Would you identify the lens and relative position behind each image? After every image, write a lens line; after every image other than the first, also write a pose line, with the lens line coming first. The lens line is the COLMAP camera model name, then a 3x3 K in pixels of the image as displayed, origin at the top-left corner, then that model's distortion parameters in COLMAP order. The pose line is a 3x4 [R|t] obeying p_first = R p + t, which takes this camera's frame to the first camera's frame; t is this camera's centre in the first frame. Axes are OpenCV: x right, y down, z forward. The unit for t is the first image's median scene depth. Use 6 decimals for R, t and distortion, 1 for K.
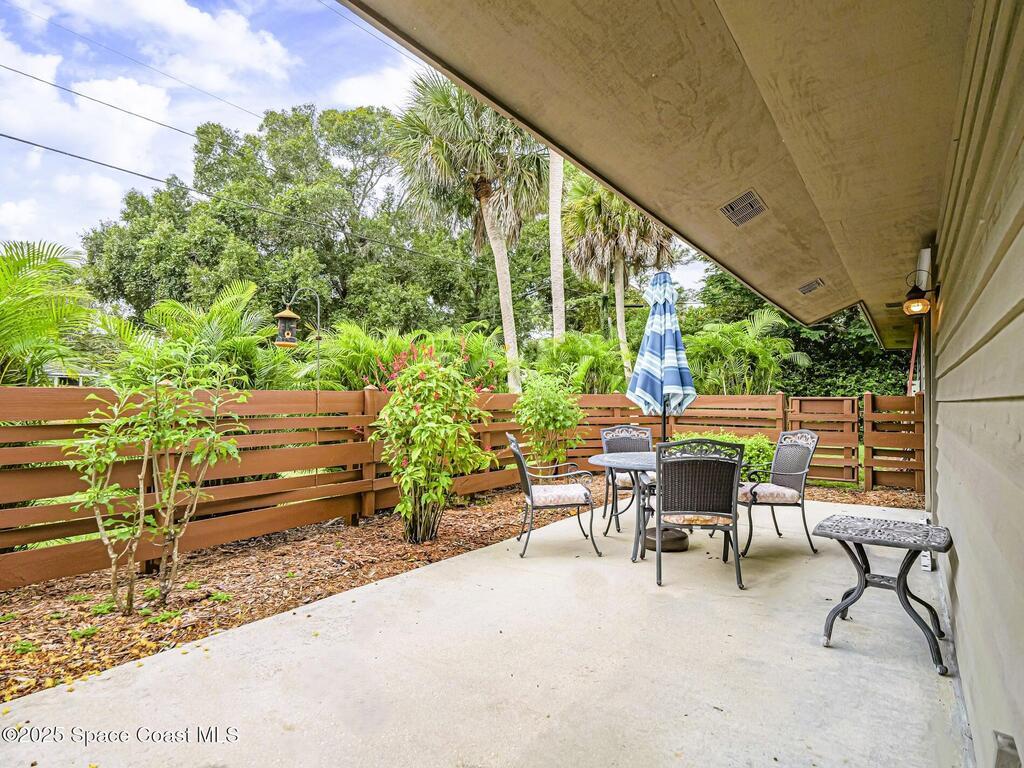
lens RADIAL K [[548.5, 0, 512.0], [0, 548.5, 384.0], [0, 0, 1]] dist [0.014330, -0.000407]
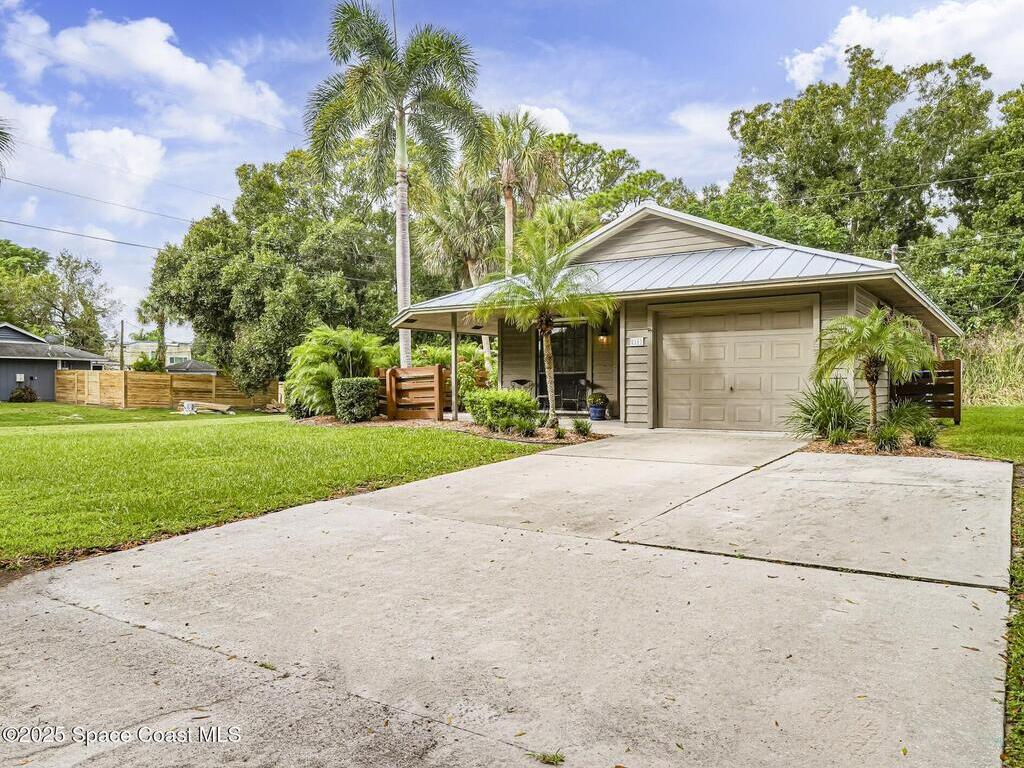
lens RADIAL K [[729.1, 0, 512.0], [0, 729.1, 384.0], [0, 0, 1]] dist [0.002298, 0.001278]
pose [[0.999272, -0.009466, 0.036968, -0.012814], [0.008589, 0.999679, 0.023823, -0.003326], [-0.037182, -0.023488, 0.999032, -3.743342]]
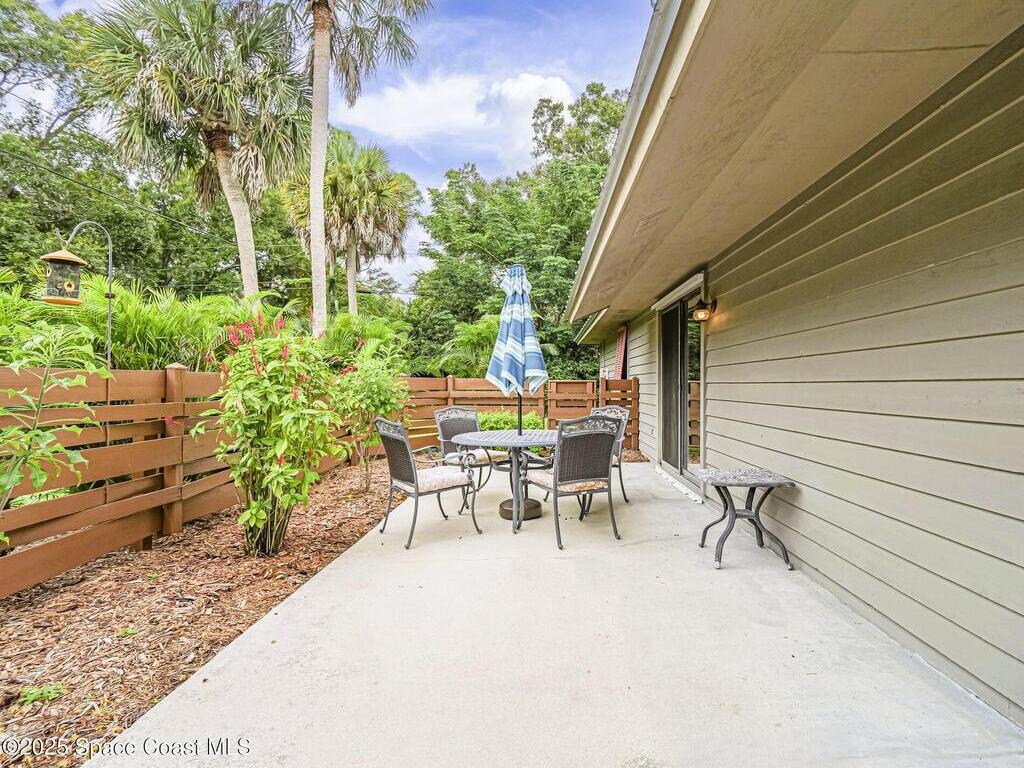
lens RADIAL K [[509.7, 0, 533.3], [0, 509.7, 378.7], [0, 0, 1]] dist [-0.010975, 0.001015]
pose [[0.821366, 0.003728, 0.570389, -0.277518], [-0.015100, 0.999770, 0.015209, 0.005876], [-0.570202, -0.021106, 0.821234, 0.149864]]
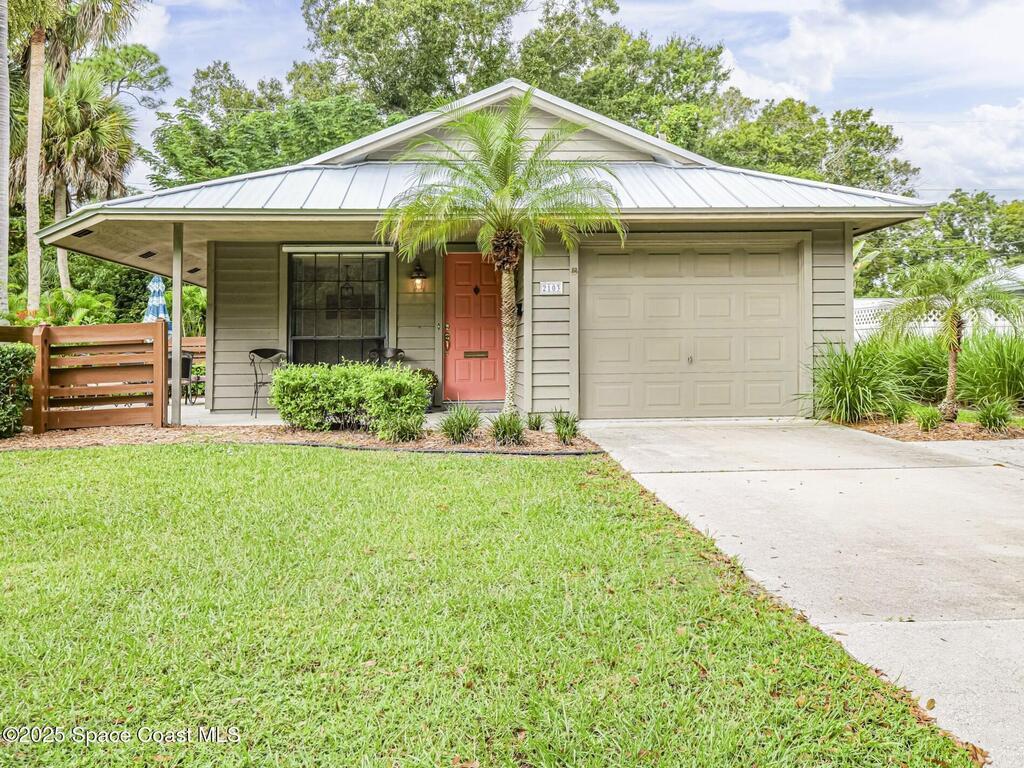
lens RADIAL K [[986.6, 0, 513.2], [0, 986.6, 286.5], [0, 0, 1]] dist [0.008022, 0.005570]
pose [[0.762786, 0.030995, 0.645908, -1.118147], [0.001099, 0.998787, -0.049226, 0.023532], [-0.646650, 0.038259, 0.761827, -2.730718]]
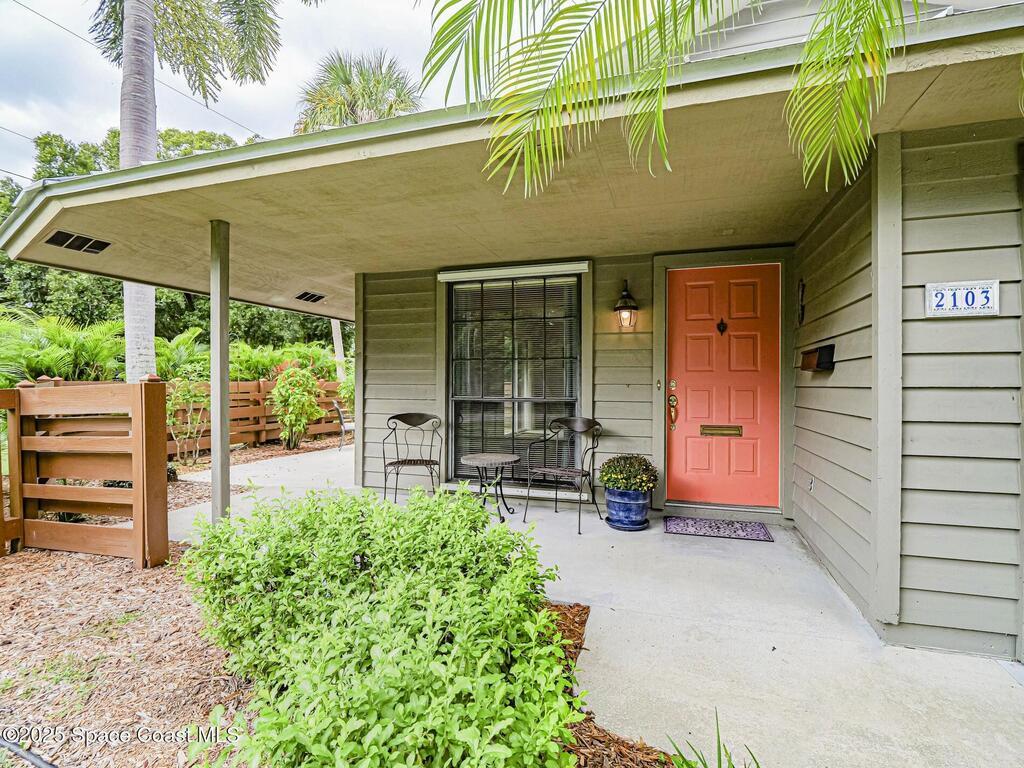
lens RADIAL K [[509.2, 0, 508.9], [0, 509.2, 373.0], [0, 0, 1]] dist [-0.000003, 0.000093]
pose [[0.951577, 0.003065, 0.307396, 0.032931], [-0.003410, 0.999994, 0.000585, -0.024420], [-0.307392, -0.001605, 0.951582, -1.194967]]
